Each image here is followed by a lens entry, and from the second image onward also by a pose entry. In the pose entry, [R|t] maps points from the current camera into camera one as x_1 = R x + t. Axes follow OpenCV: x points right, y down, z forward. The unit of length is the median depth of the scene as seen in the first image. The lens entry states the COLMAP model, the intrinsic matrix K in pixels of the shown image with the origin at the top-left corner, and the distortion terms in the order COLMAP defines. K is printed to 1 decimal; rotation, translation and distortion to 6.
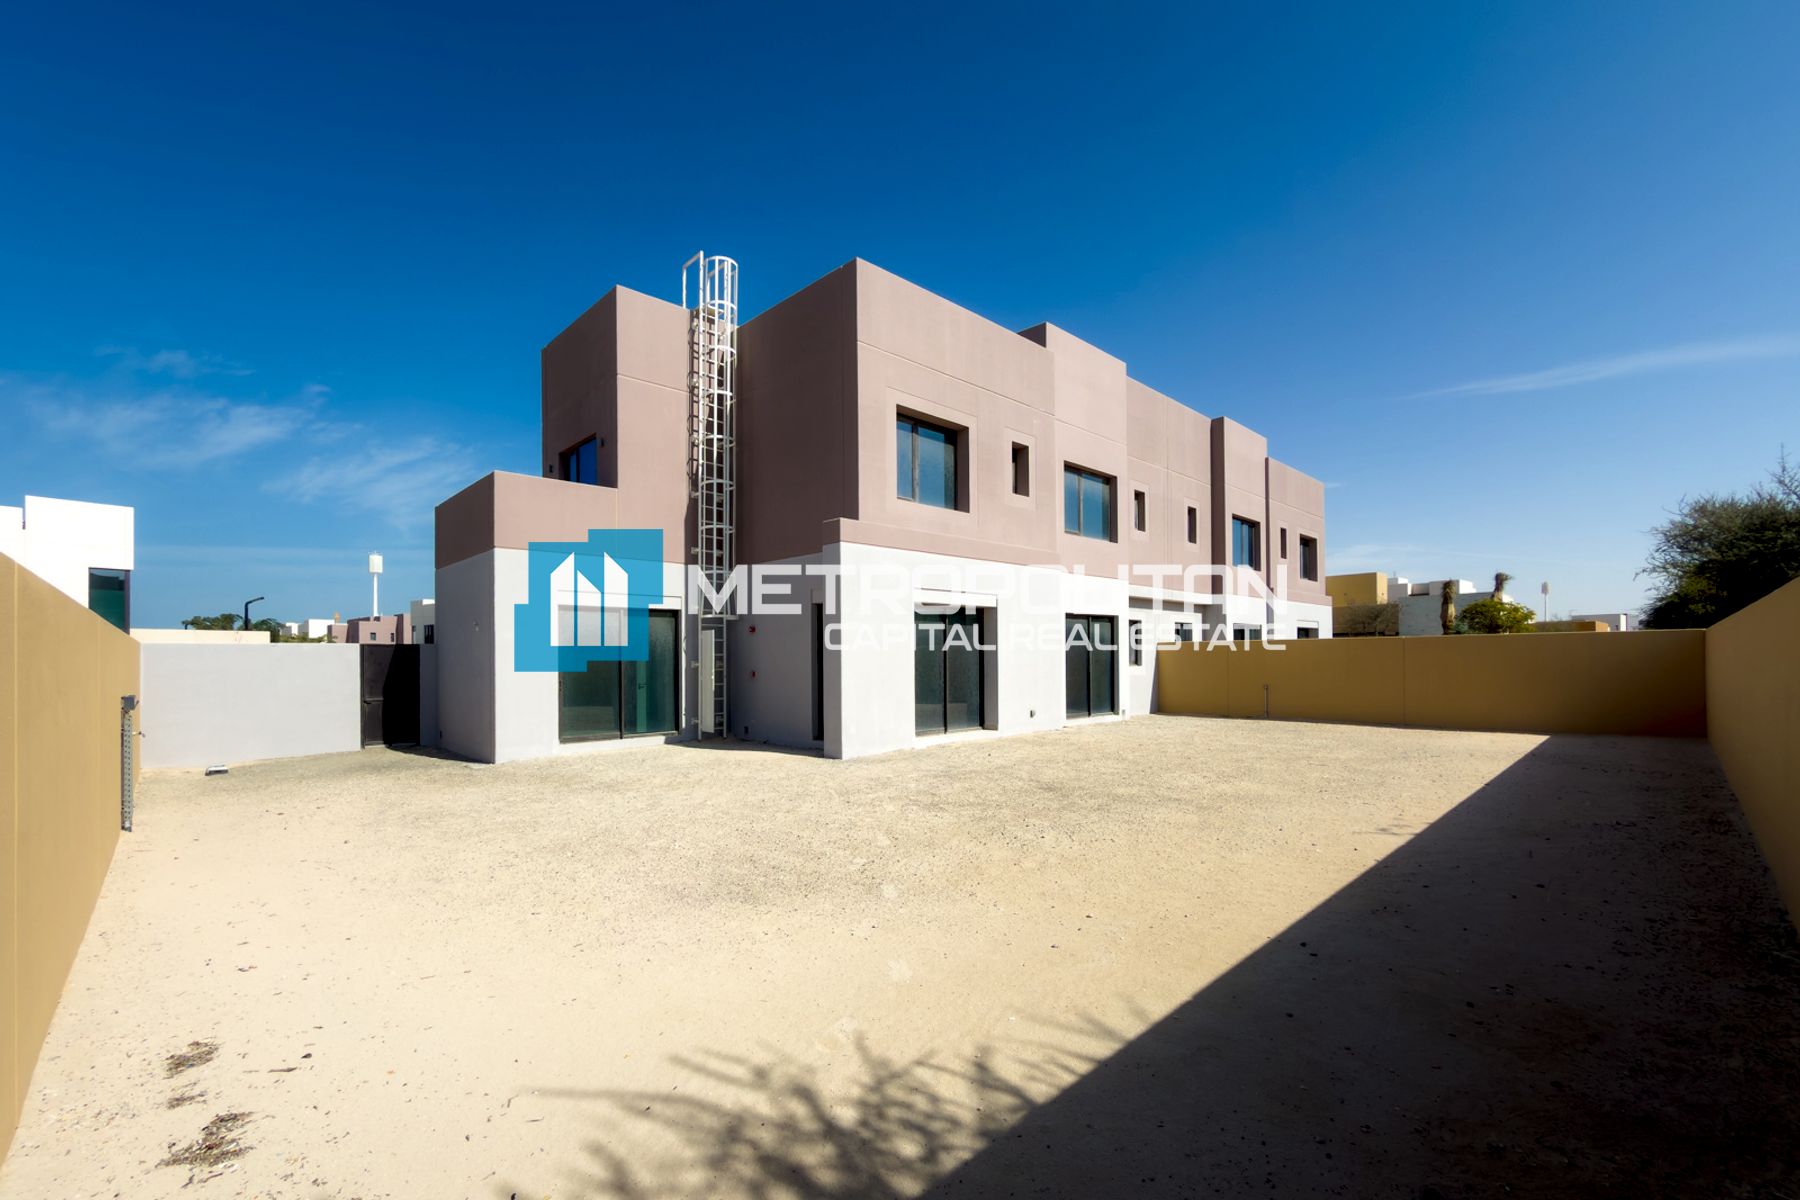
lens RADIAL K [[727.7, 0, 897.3], [0, 727.7, 602.0], [0, 0, 1]] dist [-0.000985, 0.000002]
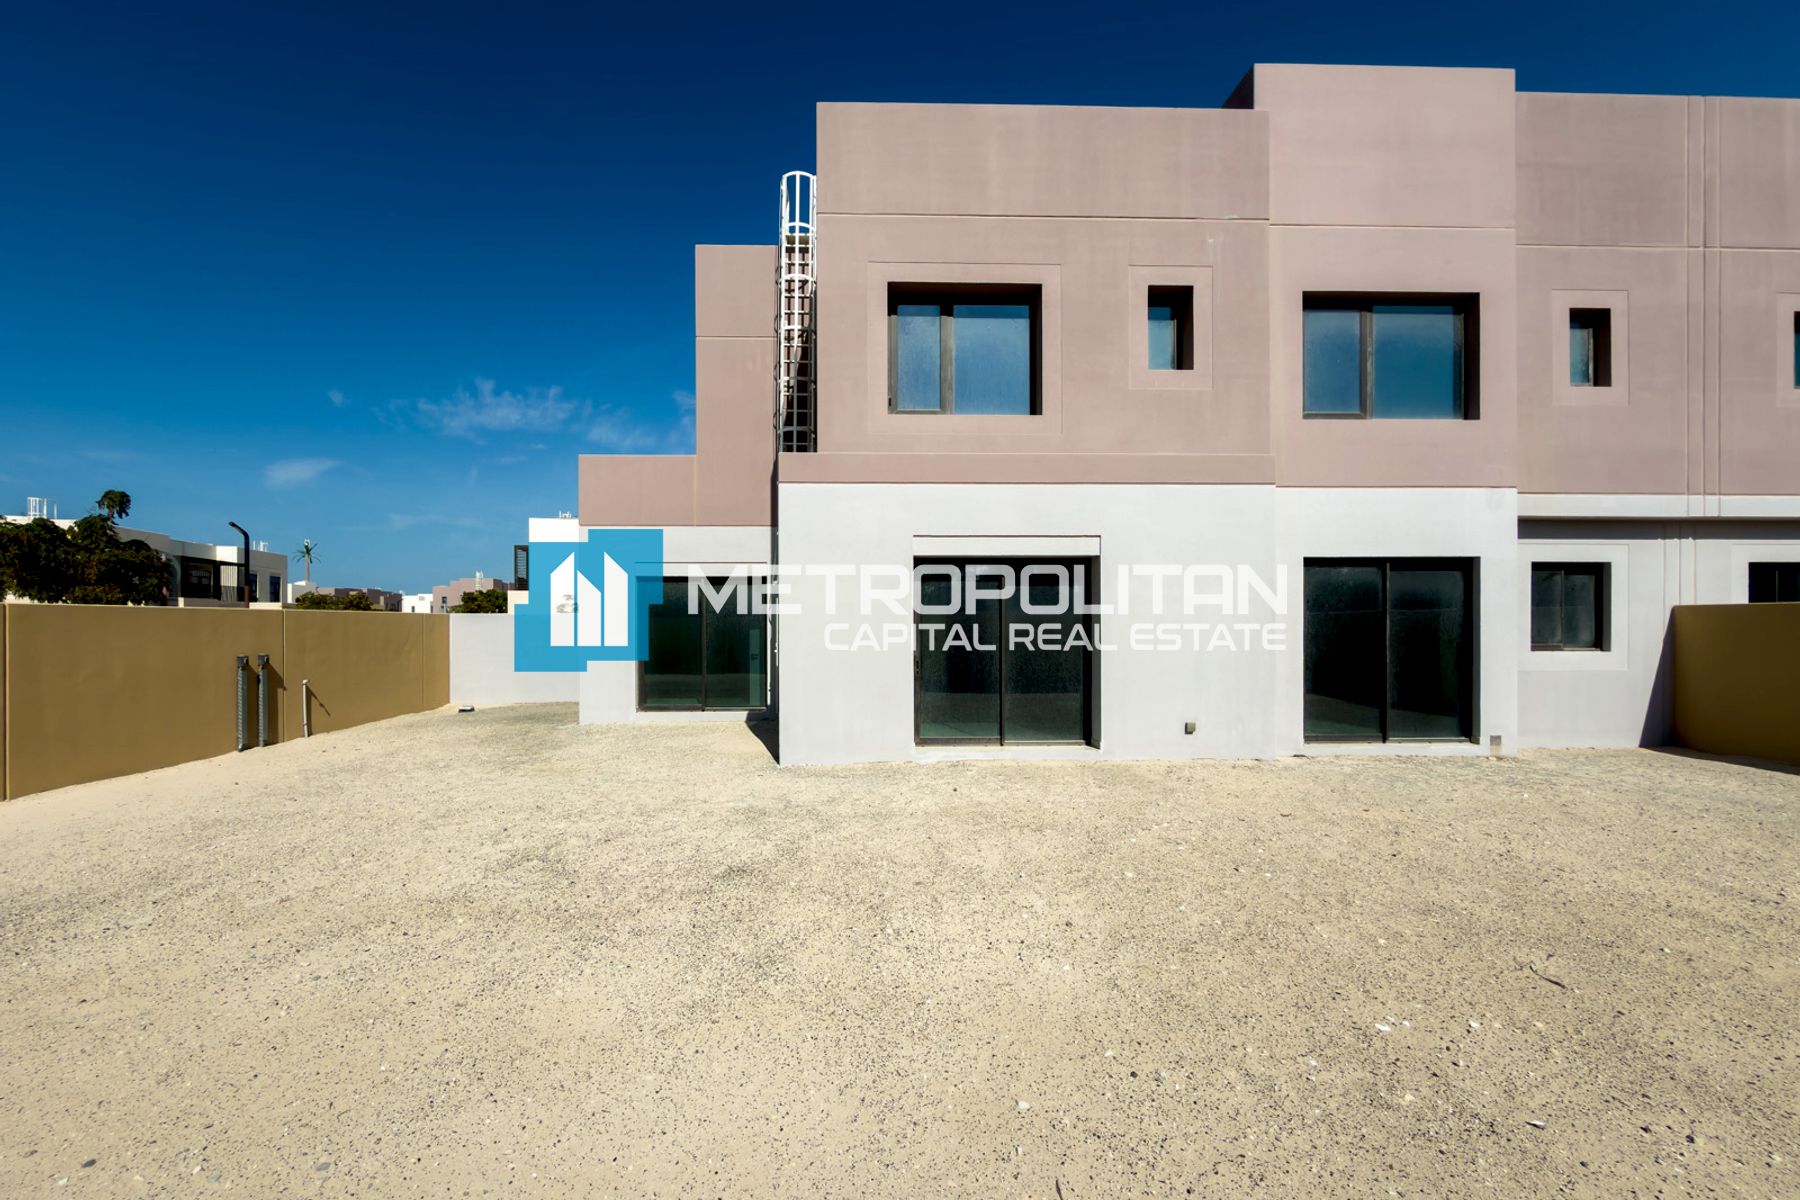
lens RADIAL K [[727.7, 0, 897.3], [0, 727.7, 602.0], [0, 0, 1]] dist [-0.000985, 0.000002]
pose [[0.755398, -0.023164, -0.654857, 0.364668], [0.046669, 0.998739, 0.018505, 0.023990], [0.653602, -0.044540, 0.755526, 0.357543]]
